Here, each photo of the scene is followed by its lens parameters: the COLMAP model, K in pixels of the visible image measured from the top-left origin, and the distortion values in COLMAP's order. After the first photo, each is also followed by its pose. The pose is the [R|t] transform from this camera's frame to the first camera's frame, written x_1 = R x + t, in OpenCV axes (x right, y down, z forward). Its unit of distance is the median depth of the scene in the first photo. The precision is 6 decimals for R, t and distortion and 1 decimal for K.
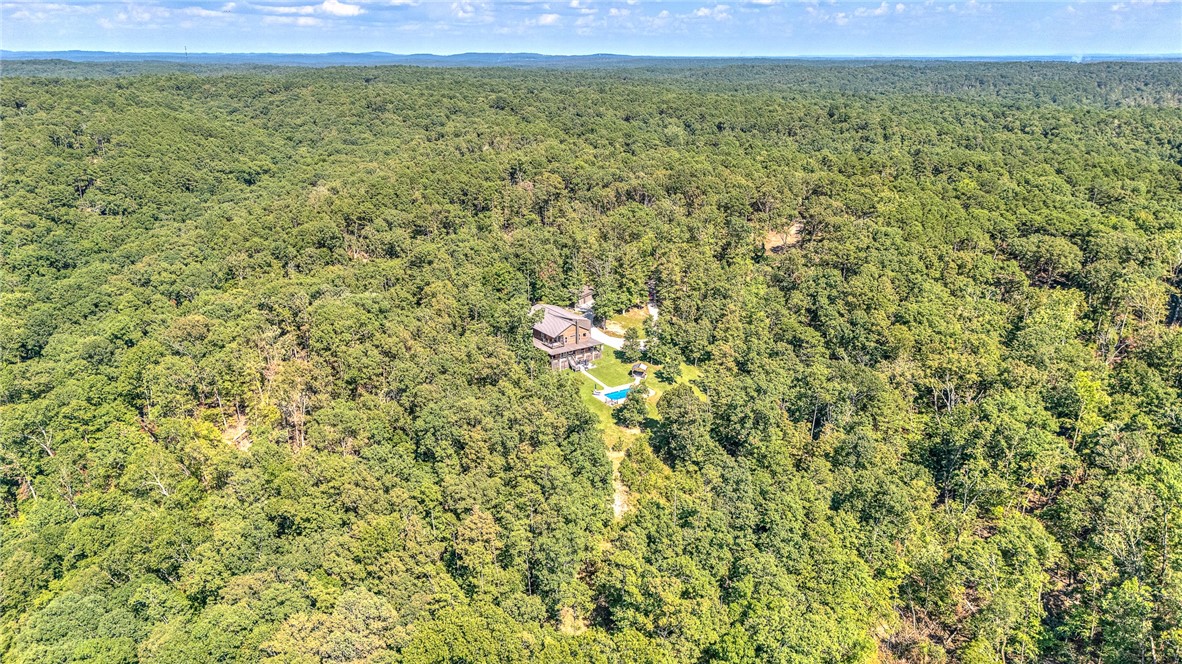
lens RADIAL K [[840.4, 0, 591.3], [0, 840.4, 329.9], [0, 0, 1]] dist [0.023603, -0.030055]
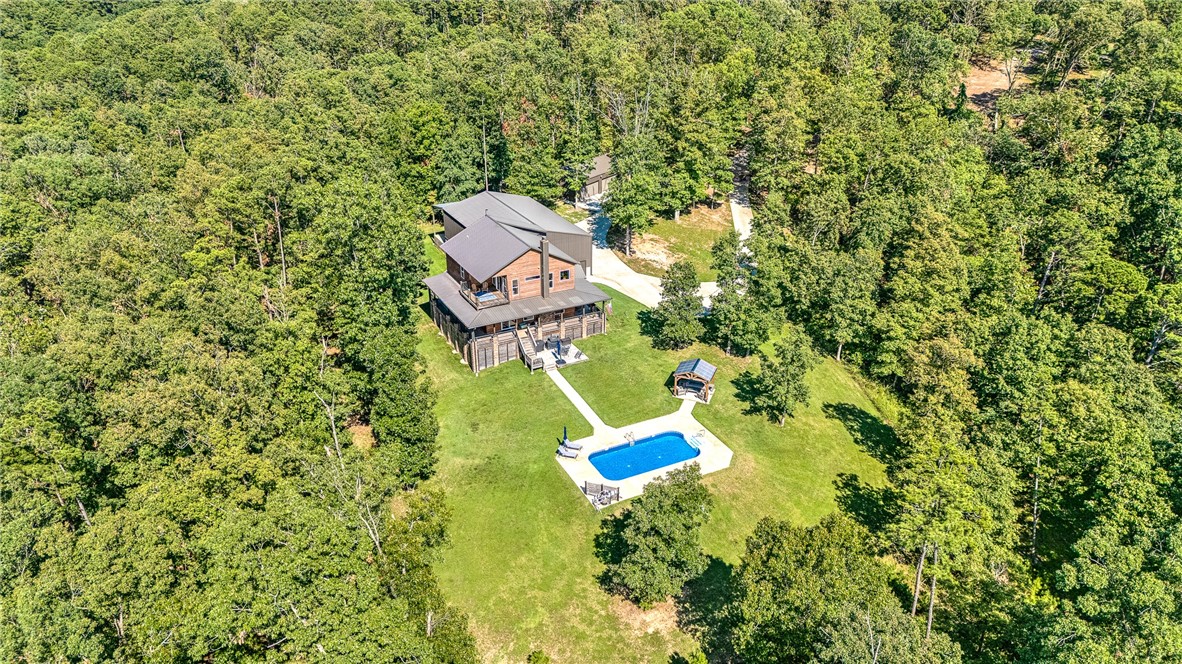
lens RADIAL K [[840.4, 0, 588.3], [0, 840.4, 337.5], [0, 0, 1]] dist [0.023603, -0.030055]
pose [[0.993931, 0.048143, -0.098912, 0.041397], [-0.032998, 0.988225, 0.149404, -0.023326], [0.104940, -0.145234, 0.983816, 0.555198]]
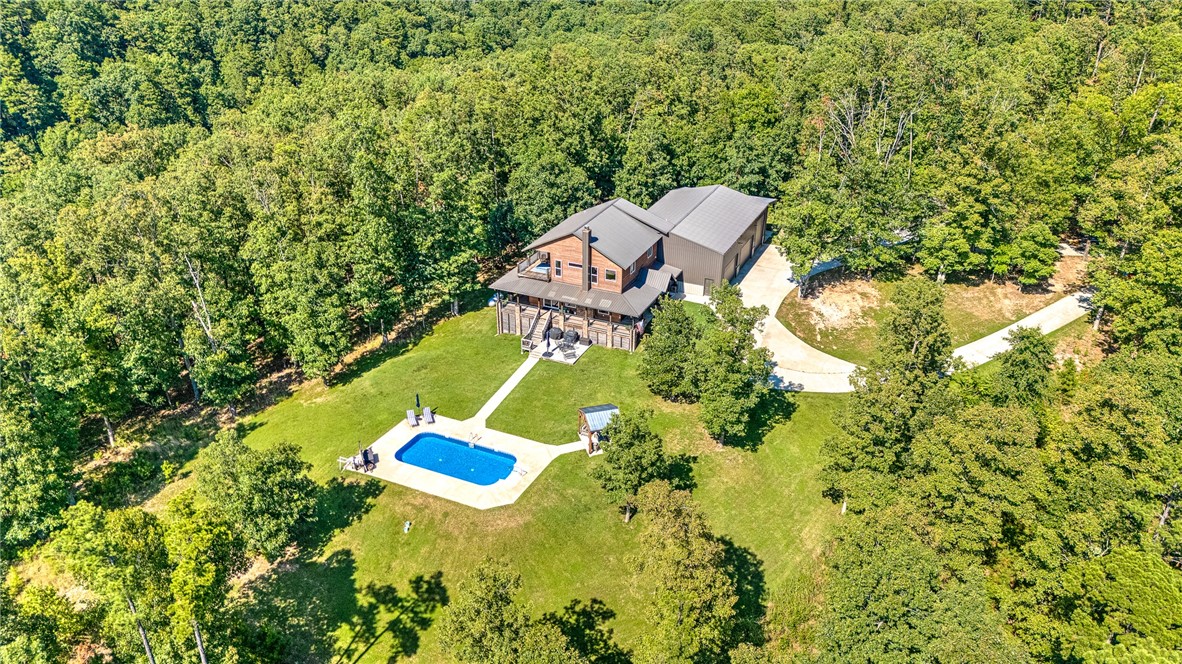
lens RADIAL K [[840.4, 0, 591.2], [0, 840.4, 331.8], [0, 0, 1]] dist [0.023603, -0.030055]
pose [[0.547119, 0.387273, -0.742079, 0.249332], [-0.266045, 0.921019, 0.284509, -0.068258], [0.793651, 0.041766, 0.606938, 0.709047]]
